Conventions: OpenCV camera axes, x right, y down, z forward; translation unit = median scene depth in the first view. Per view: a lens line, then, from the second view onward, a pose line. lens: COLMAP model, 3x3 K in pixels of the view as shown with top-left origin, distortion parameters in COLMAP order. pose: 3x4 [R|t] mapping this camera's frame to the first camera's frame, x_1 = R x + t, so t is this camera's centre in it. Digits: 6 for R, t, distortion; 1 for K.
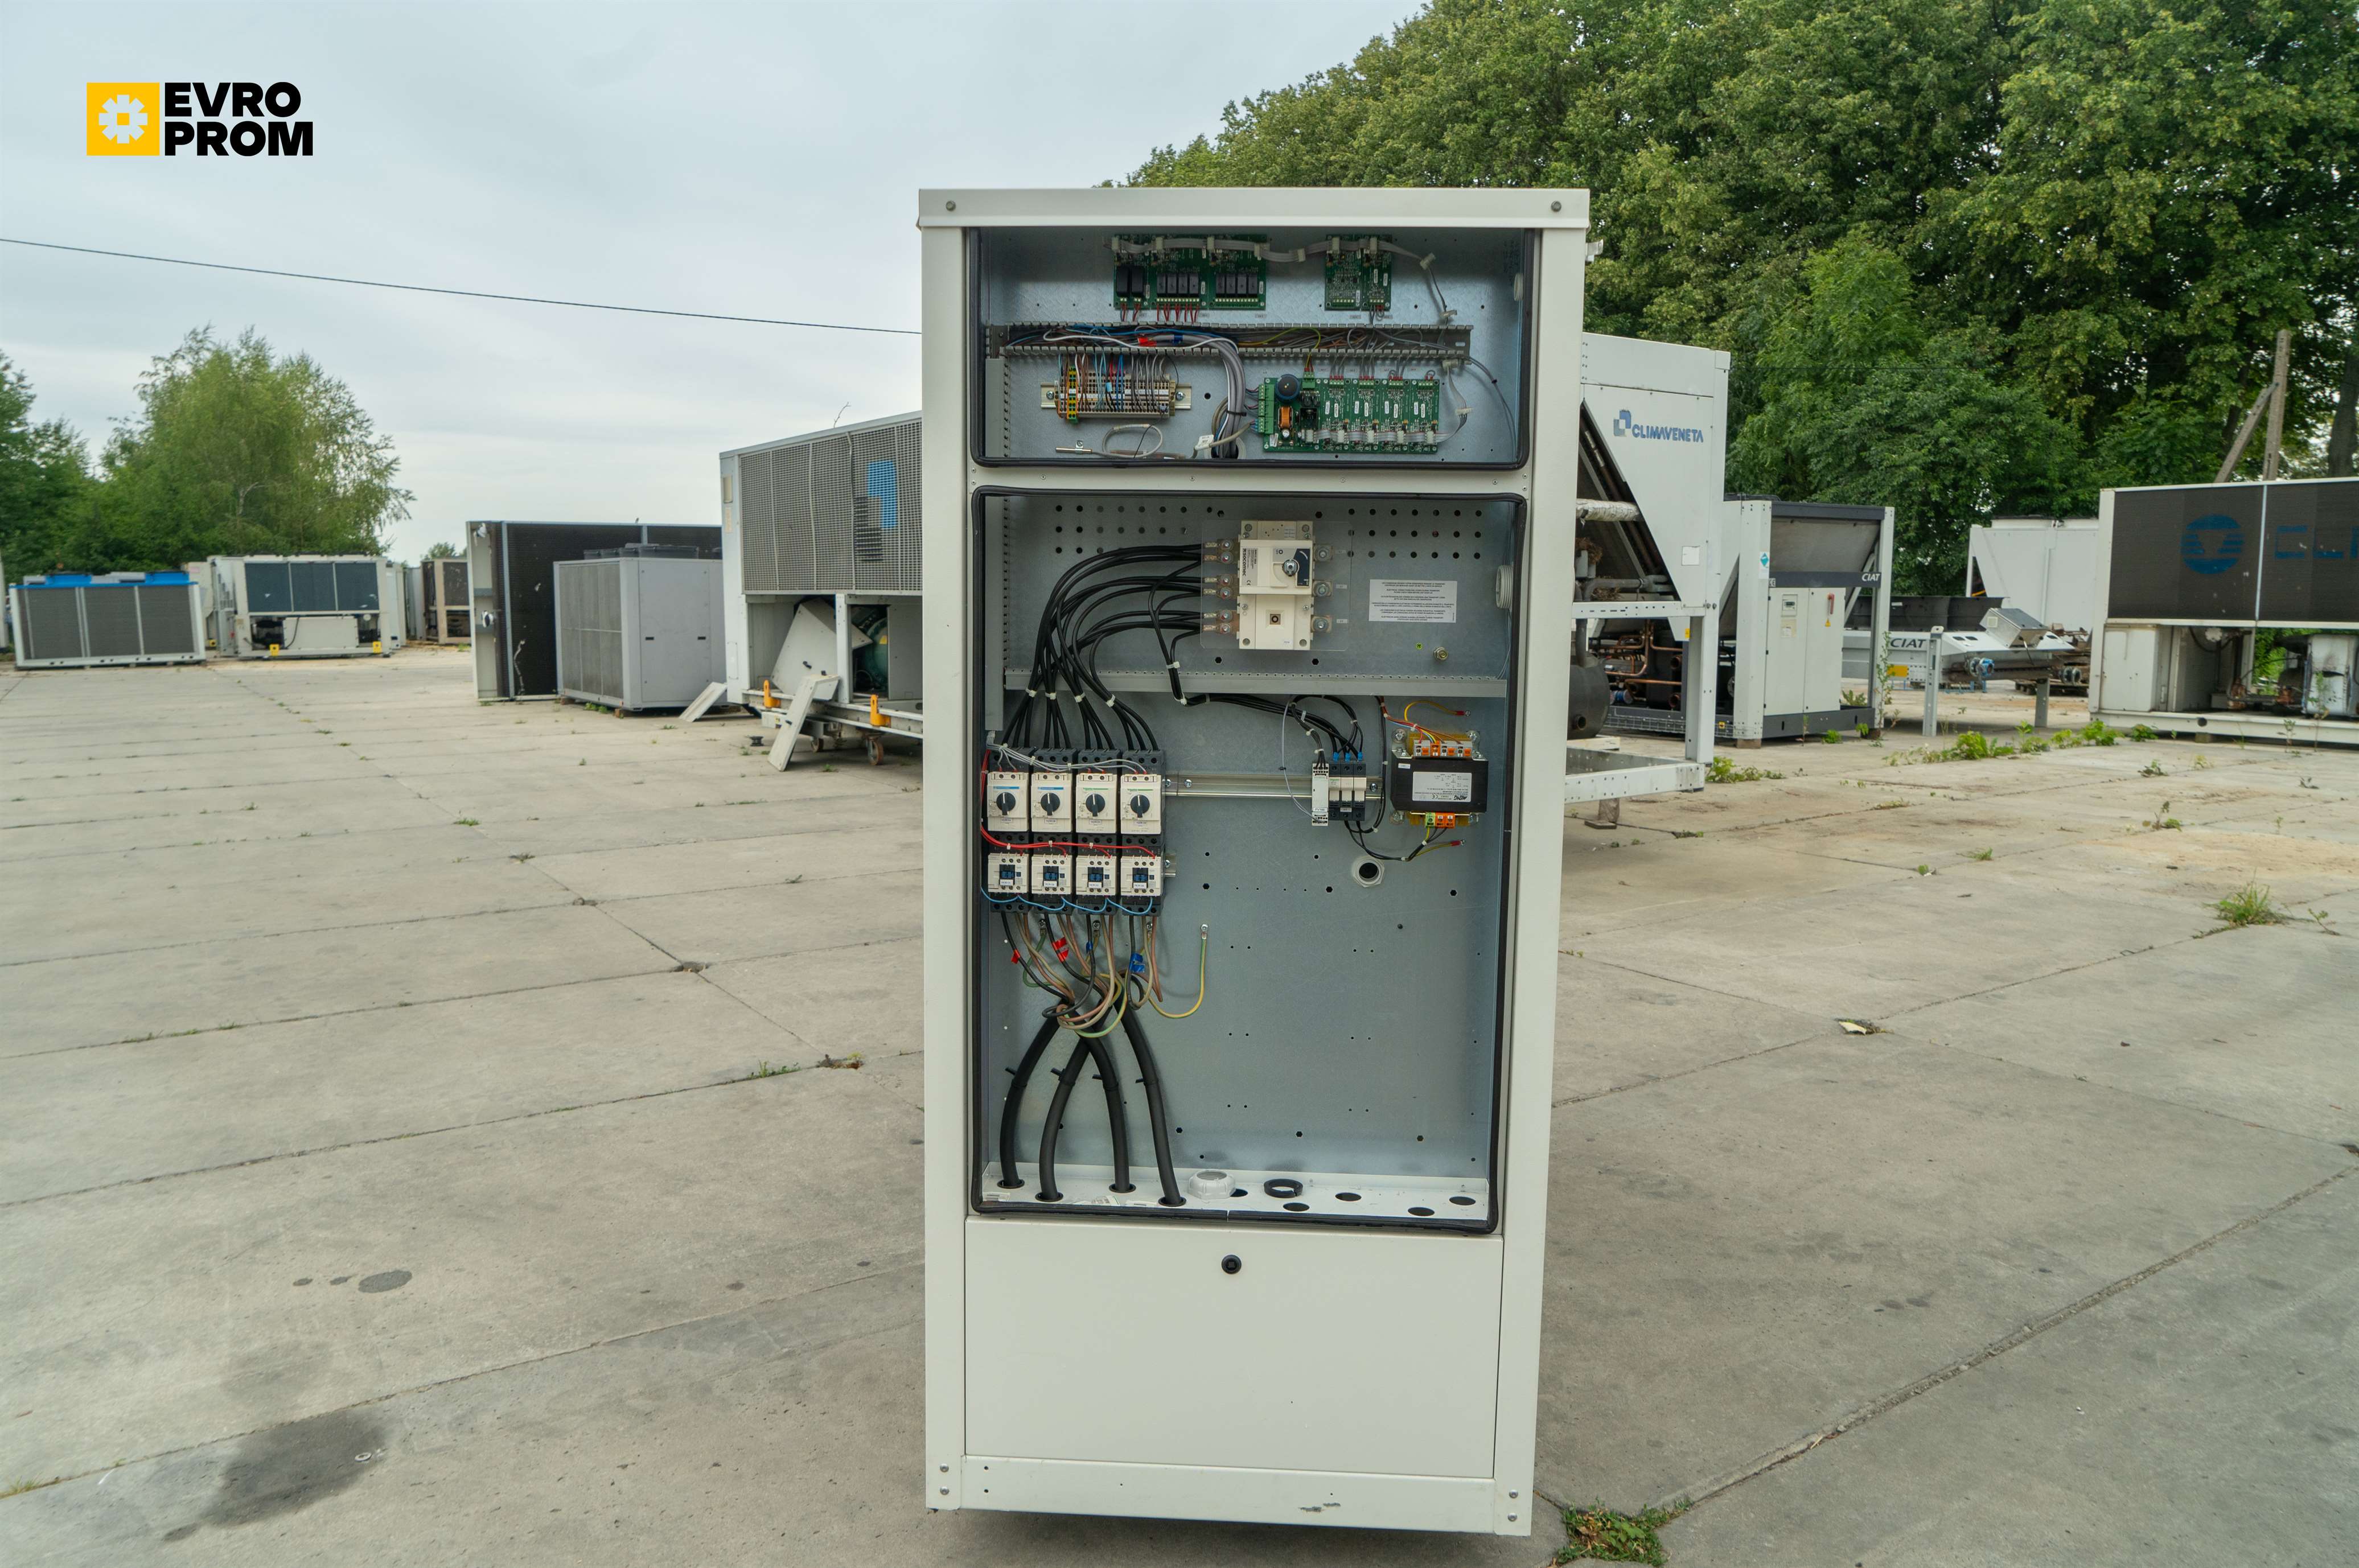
lens RADIAL K [[1587.0, 0, 1197.2], [0, 1587.0, 785.1], [0, 0, 1]] dist [-0.022898, 0.006602]
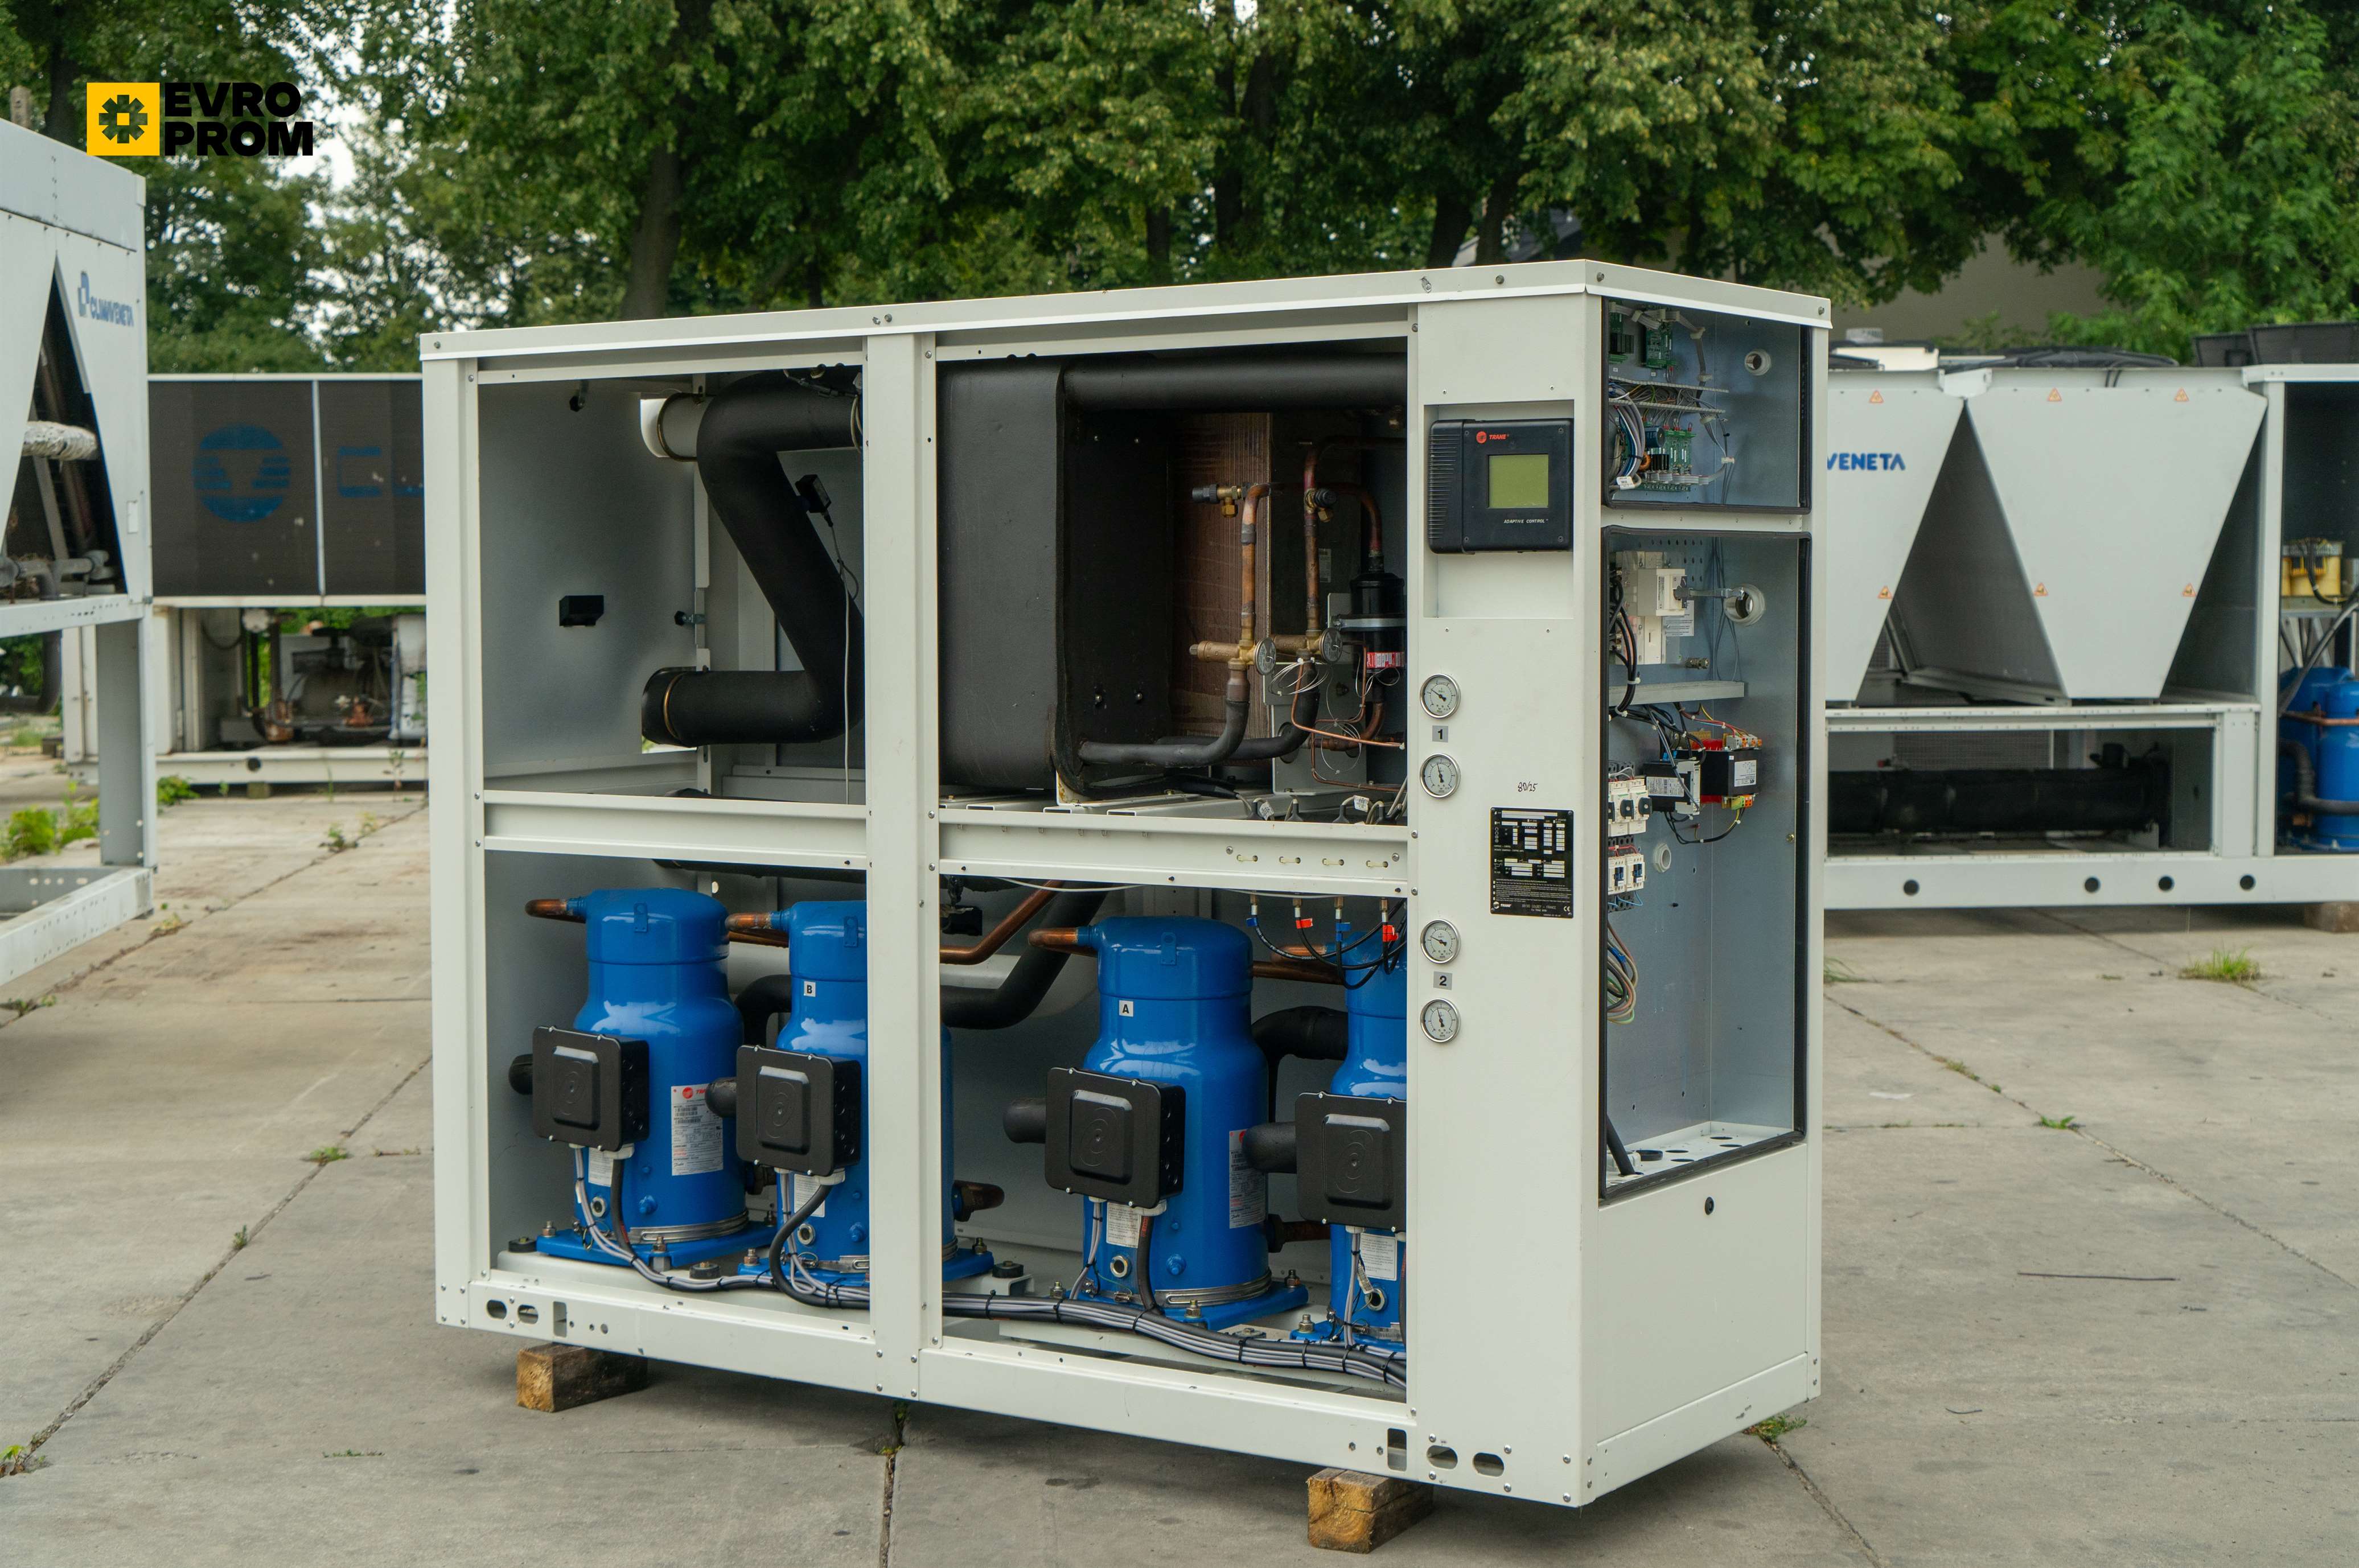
lens RADIAL K [[3470.8, 0, 1157.8], [0, 3470.8, 783.5], [0, 0, 1]] dist [0.023728, -0.057529]
pose [[0.520383, -0.067501, 0.851261, -1.987994], [0.110116, 0.993852, 0.011493, -0.059593], [-0.846804, 0.087757, 0.524616, 0.005664]]
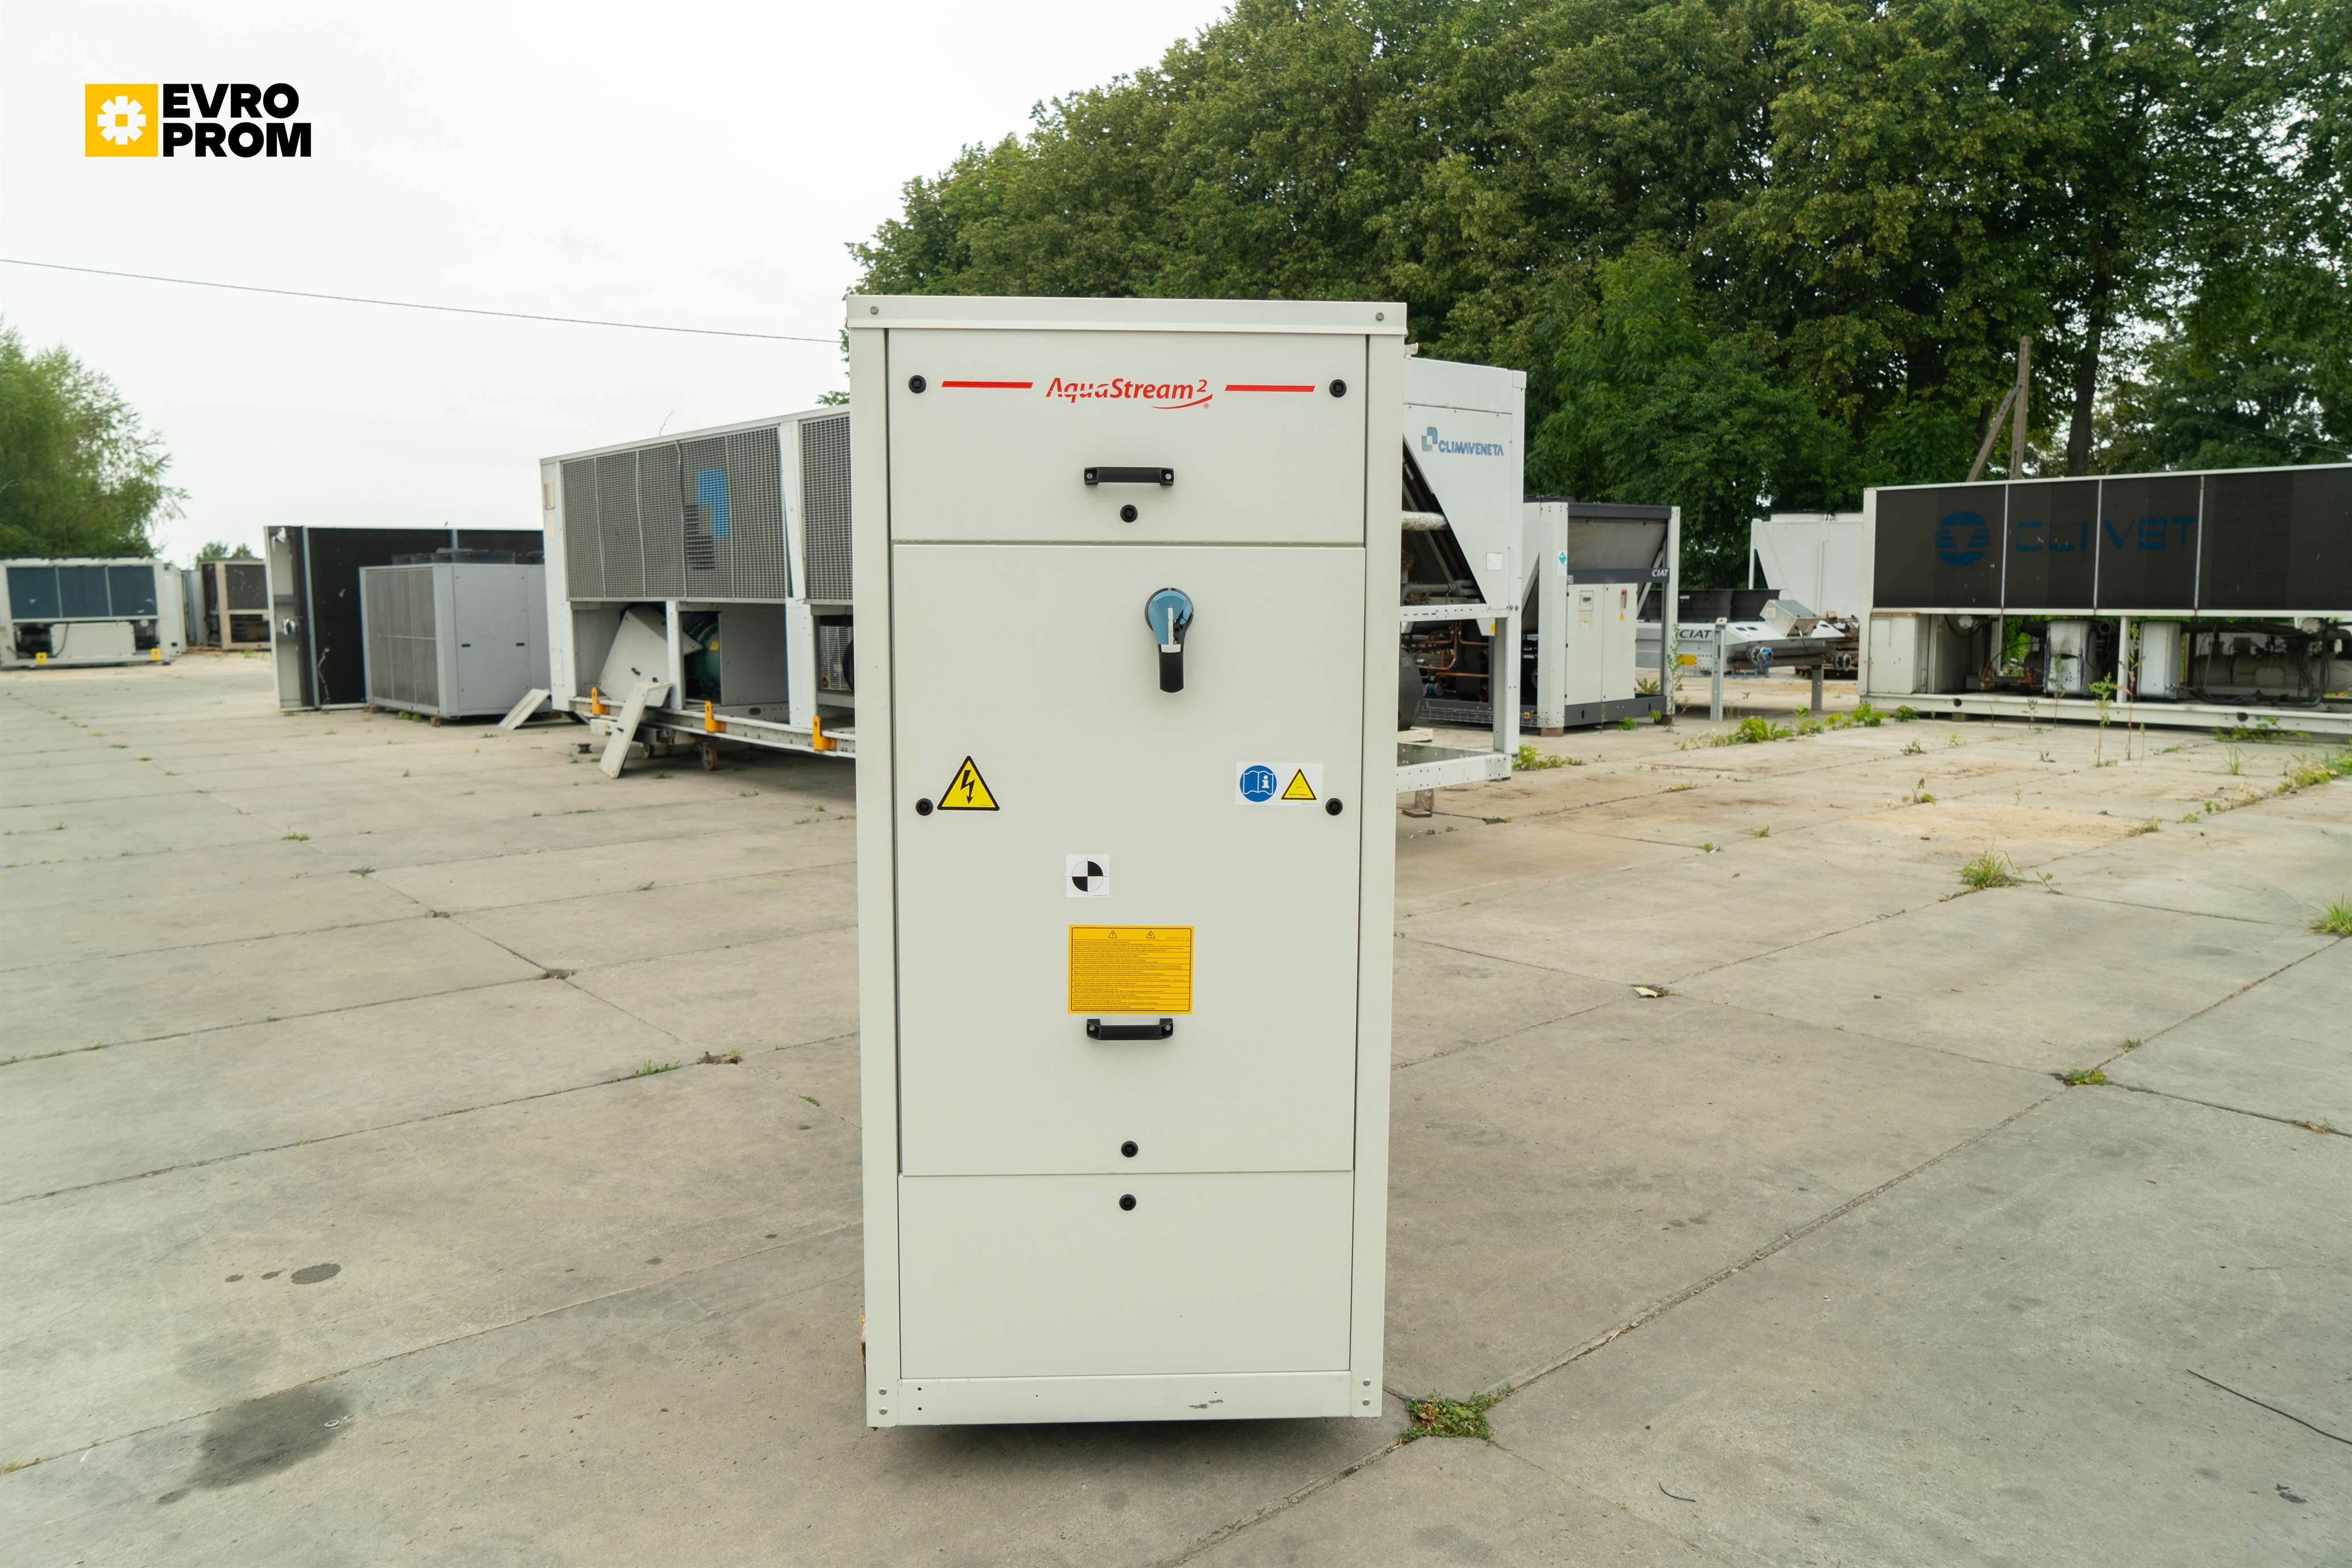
lens RADIAL K [[1597.6, 0, 1182.5], [0, 1597.6, 771.5], [0, 0, 1]] dist [-0.050623, 0.038523]
pose [[0.994193, -0.021886, 0.105359, -0.048765], [0.022235, 0.999751, -0.002133, -0.012882], [-0.105286, 0.004463, 0.994432, -0.162051]]
